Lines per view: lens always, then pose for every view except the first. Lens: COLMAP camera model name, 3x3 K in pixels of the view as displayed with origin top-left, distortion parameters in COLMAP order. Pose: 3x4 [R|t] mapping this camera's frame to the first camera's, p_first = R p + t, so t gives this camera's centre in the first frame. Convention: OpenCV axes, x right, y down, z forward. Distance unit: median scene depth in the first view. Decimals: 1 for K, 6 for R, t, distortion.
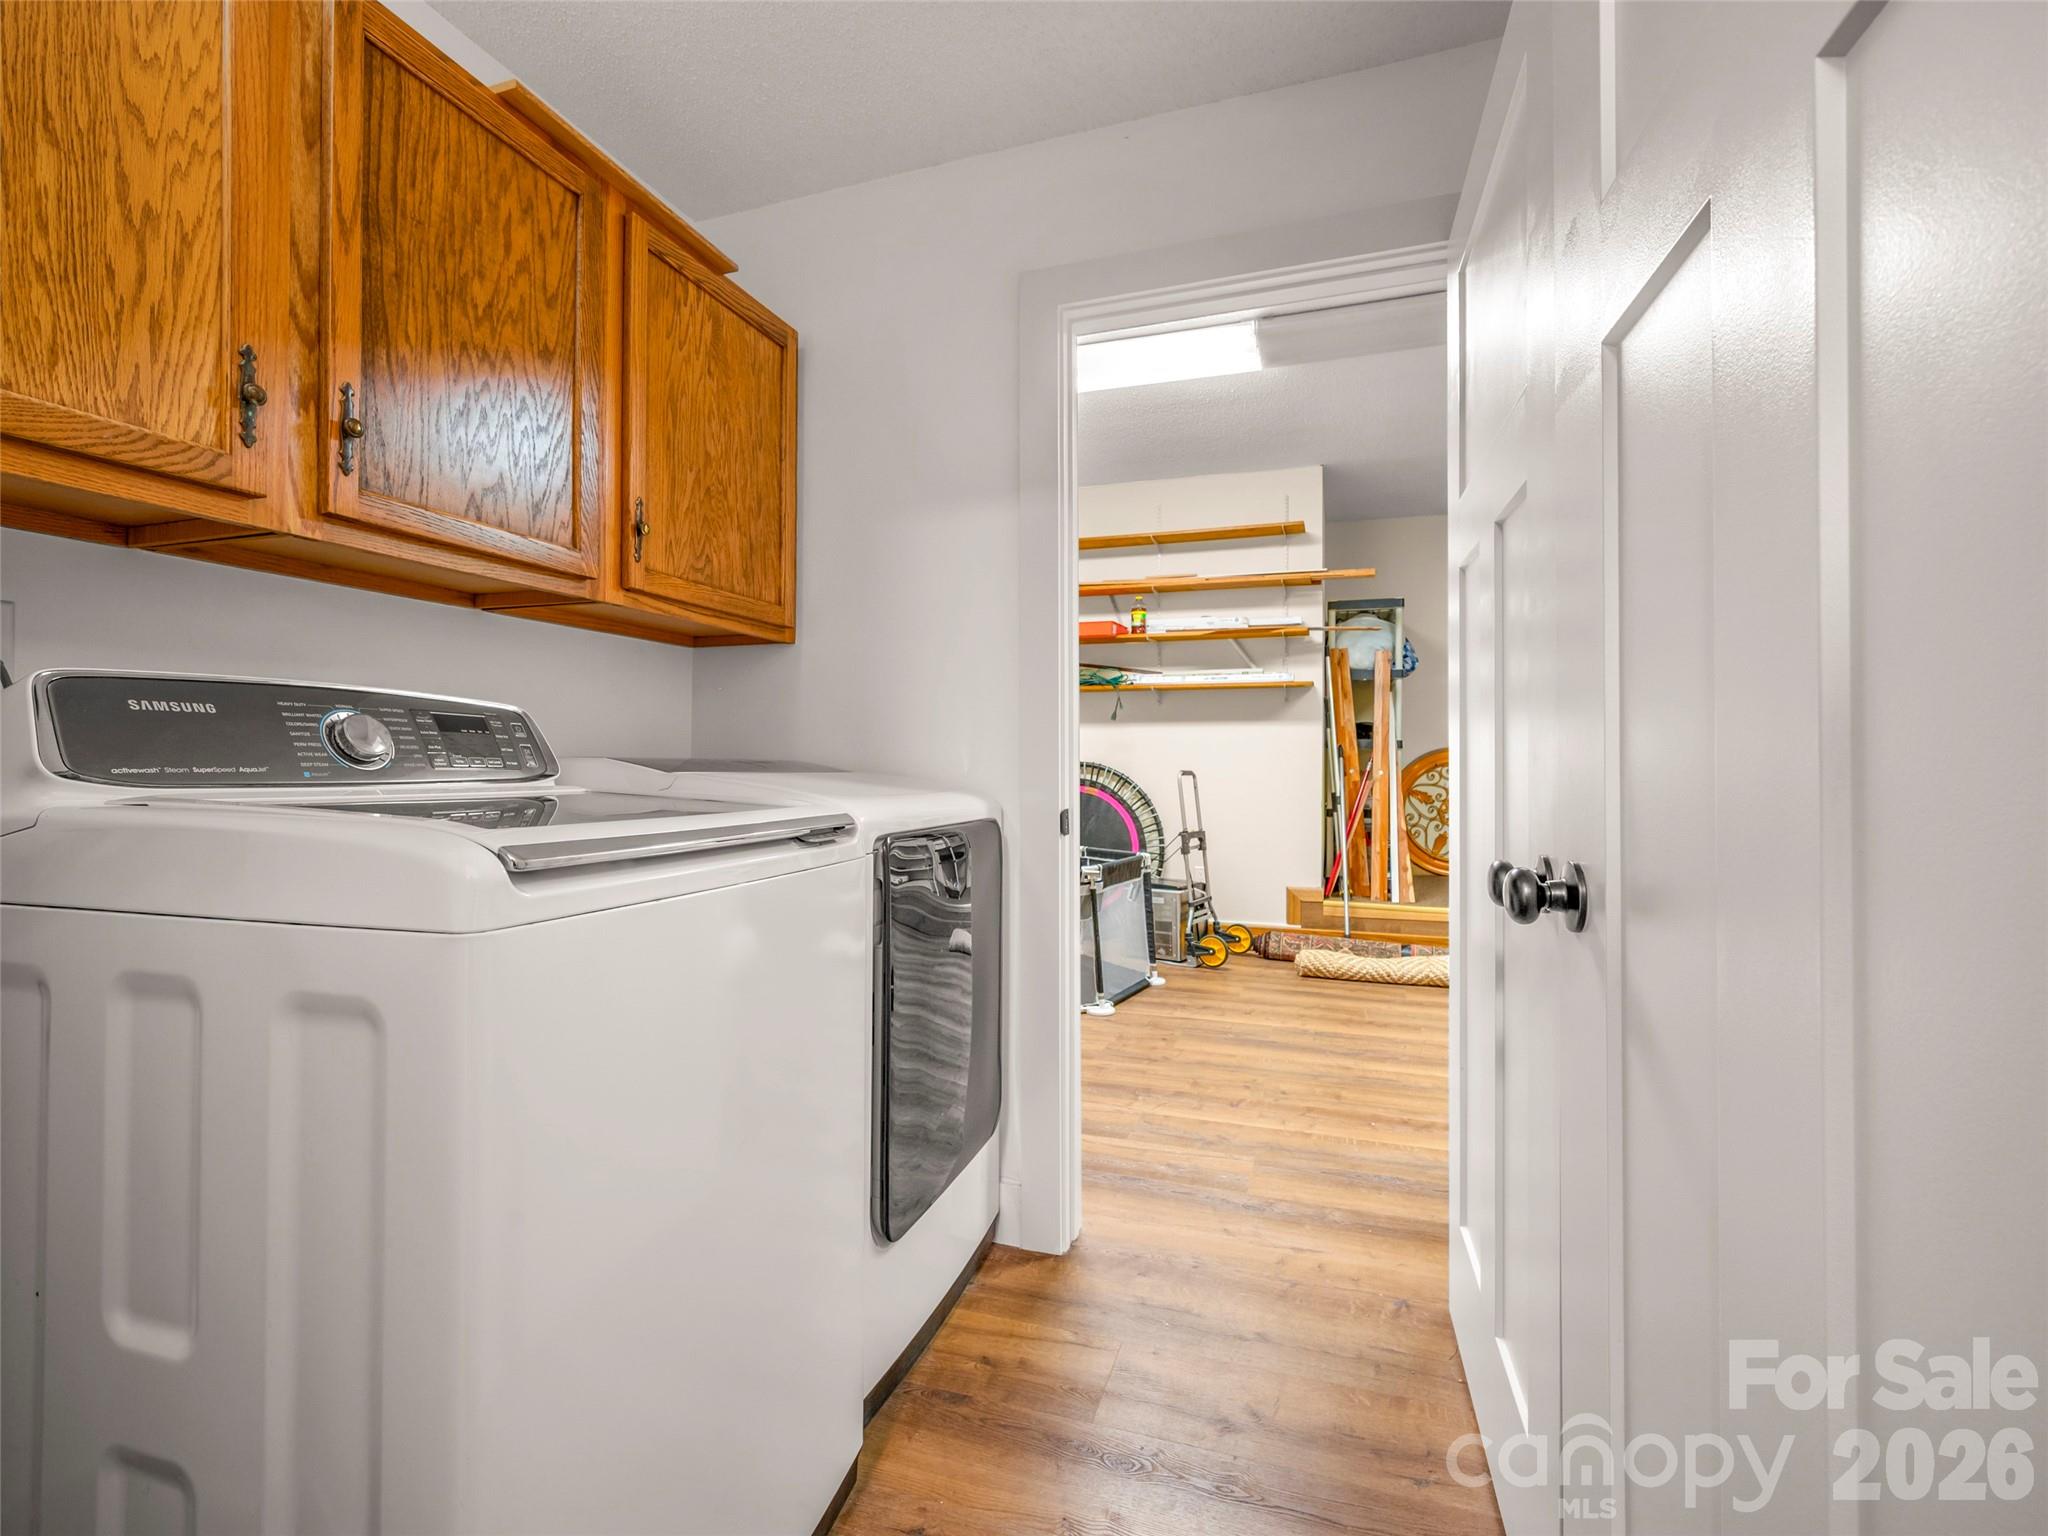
lens RADIAL K [[944.3, 0, 1010.8], [0, 944.3, 759.9], [0, 0, 1]] dist [-0.001076, -0.000107]
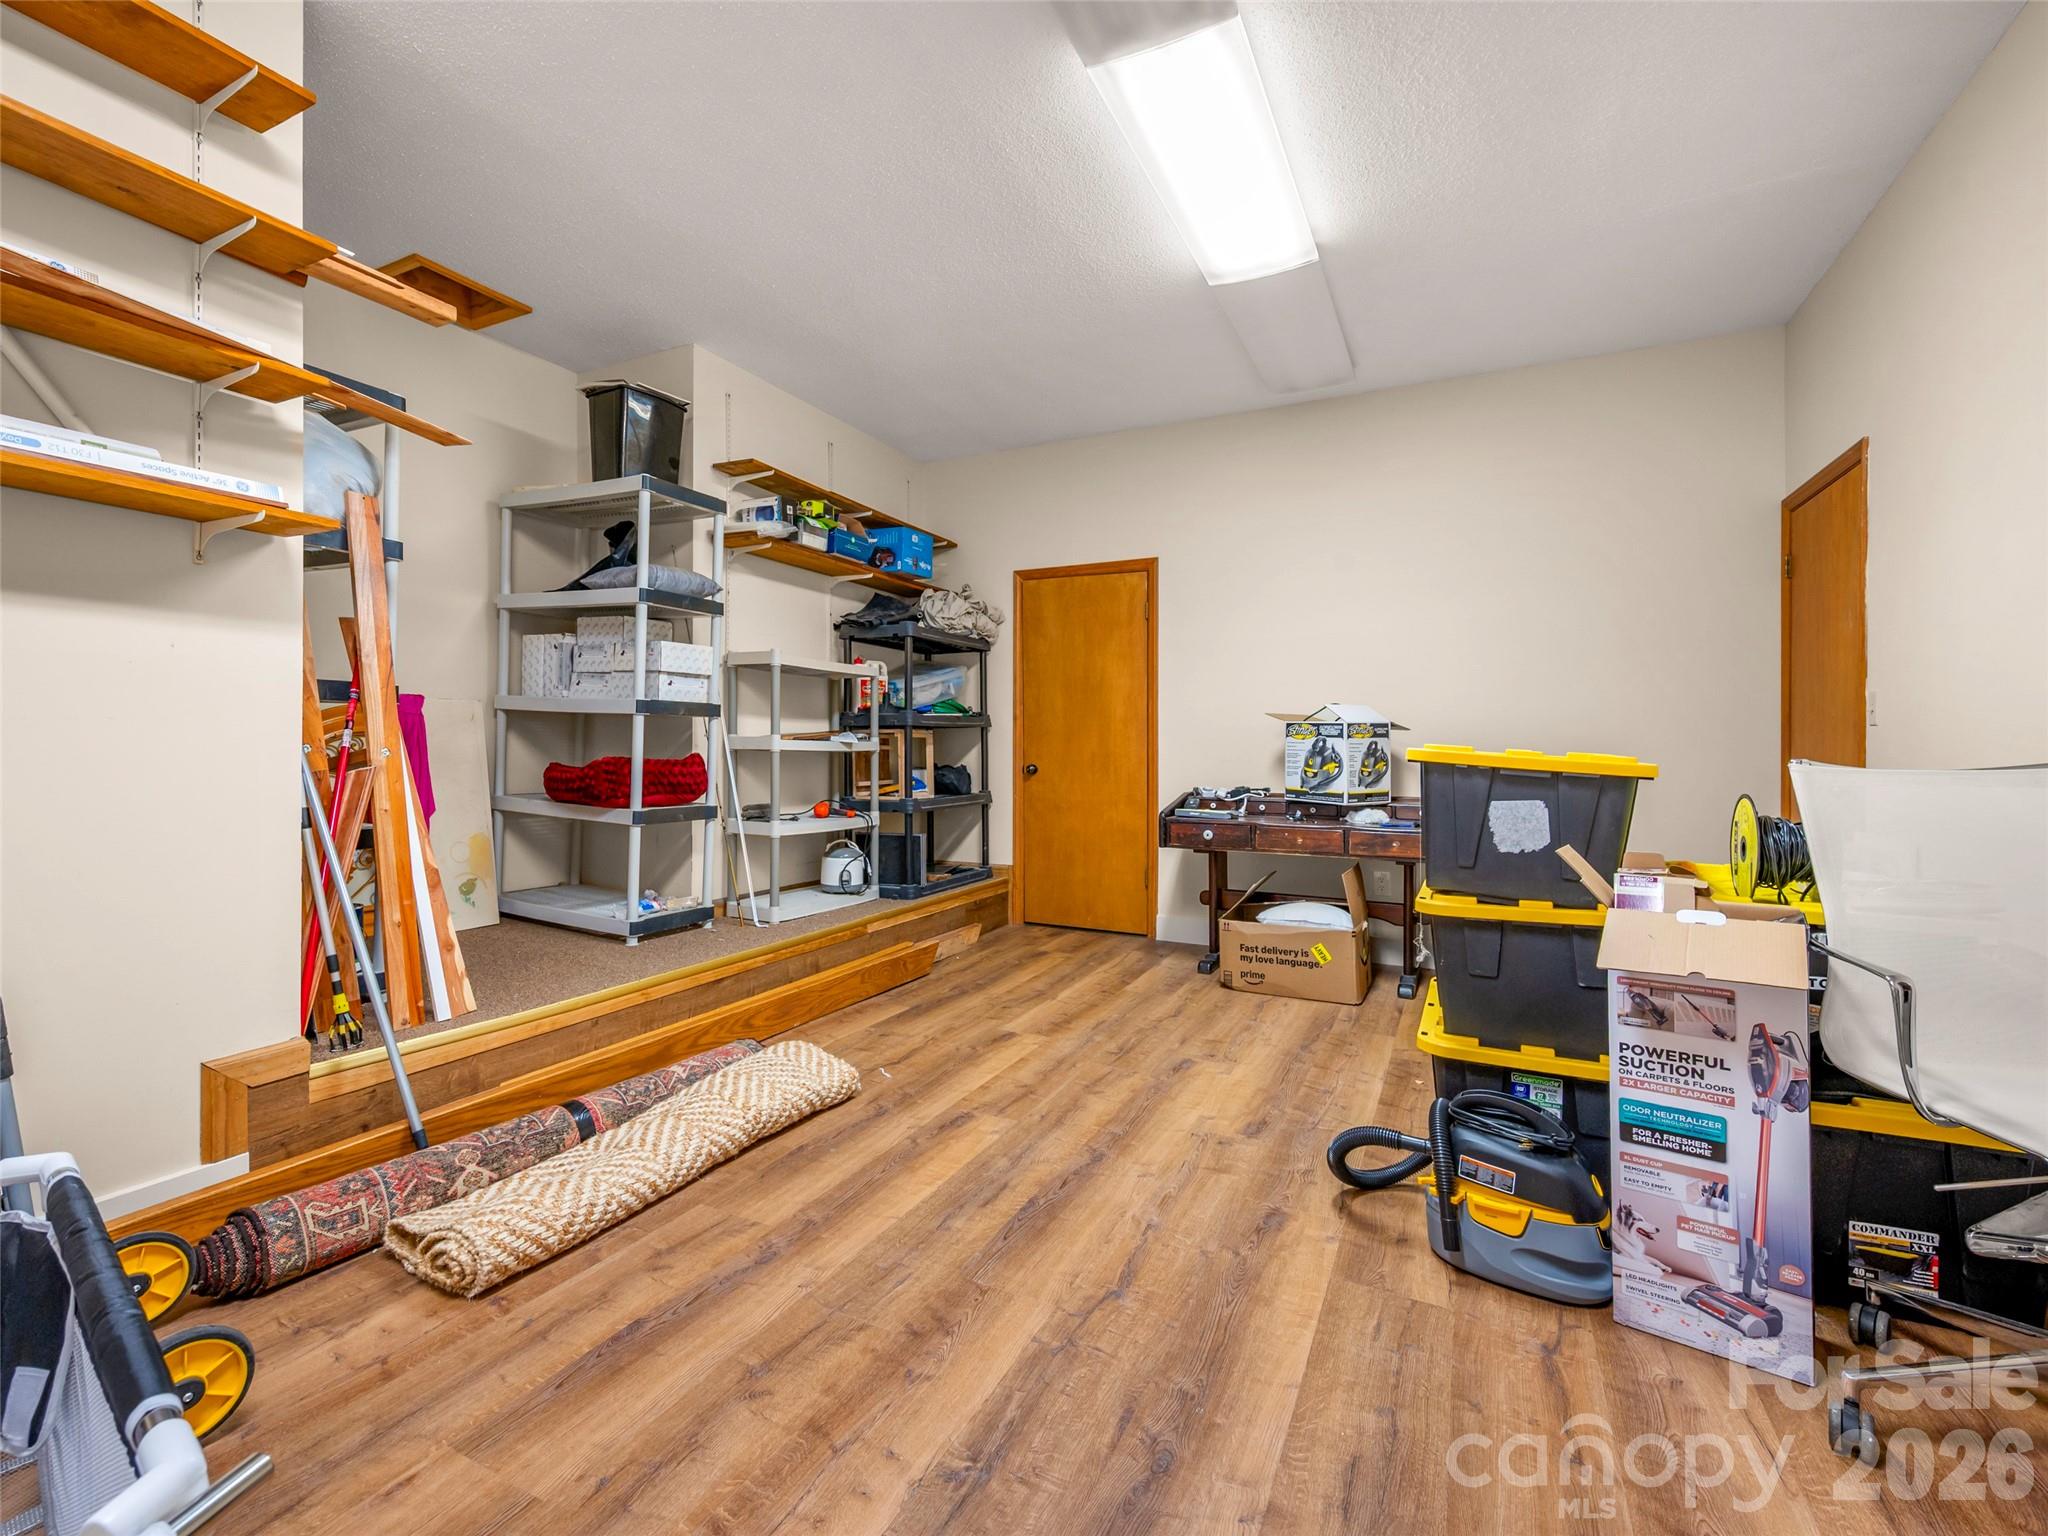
lens RADIAL K [[944.3, 0, 1010.8], [0, 944.3, 759.9], [0, 0, 1]] dist [-0.001076, -0.000107]
pose [[0.147989, -0.002334, 0.988986, -0.033964], [-0.015084, 0.999876, 0.004616, 0.014086], [-0.988874, -0.015601, 0.147936, 0.871230]]
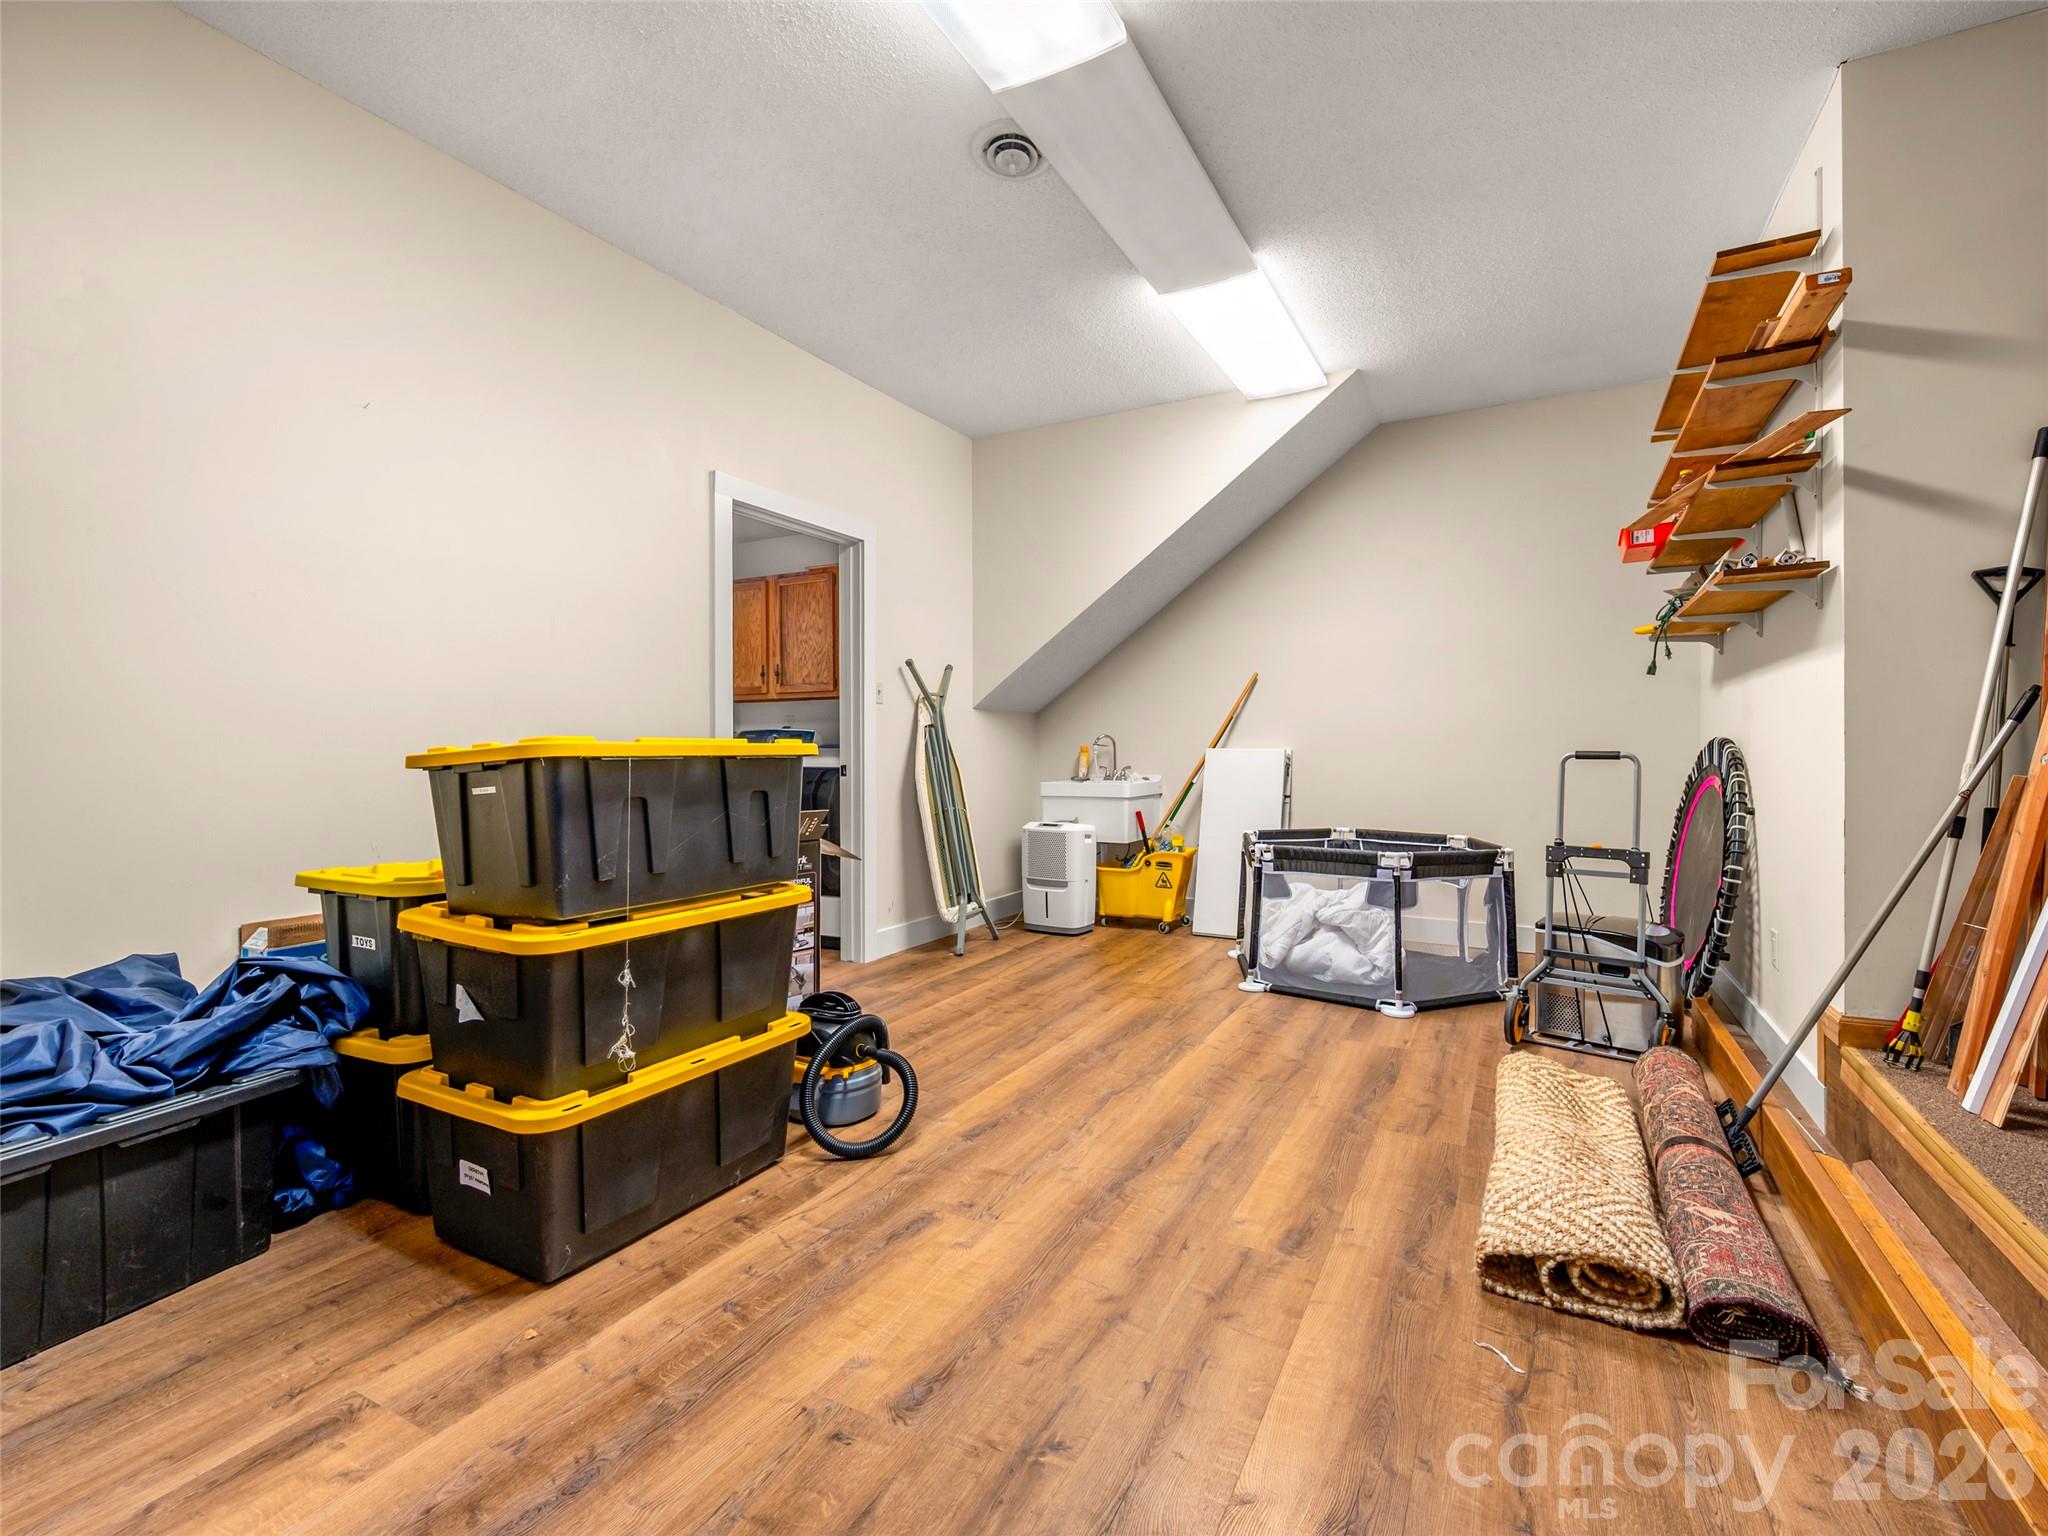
lens RADIAL K [[944.3, 0, 1010.8], [0, 944.3, 759.9], [0, 0, 1]] dist [-0.001076, -0.000107]
pose [[-0.206121, 0.016873, -0.978381, 1.126312], [0.016623, 0.999767, 0.013739, 0.006480], [0.978385, -0.013431, -0.206353, 0.959672]]
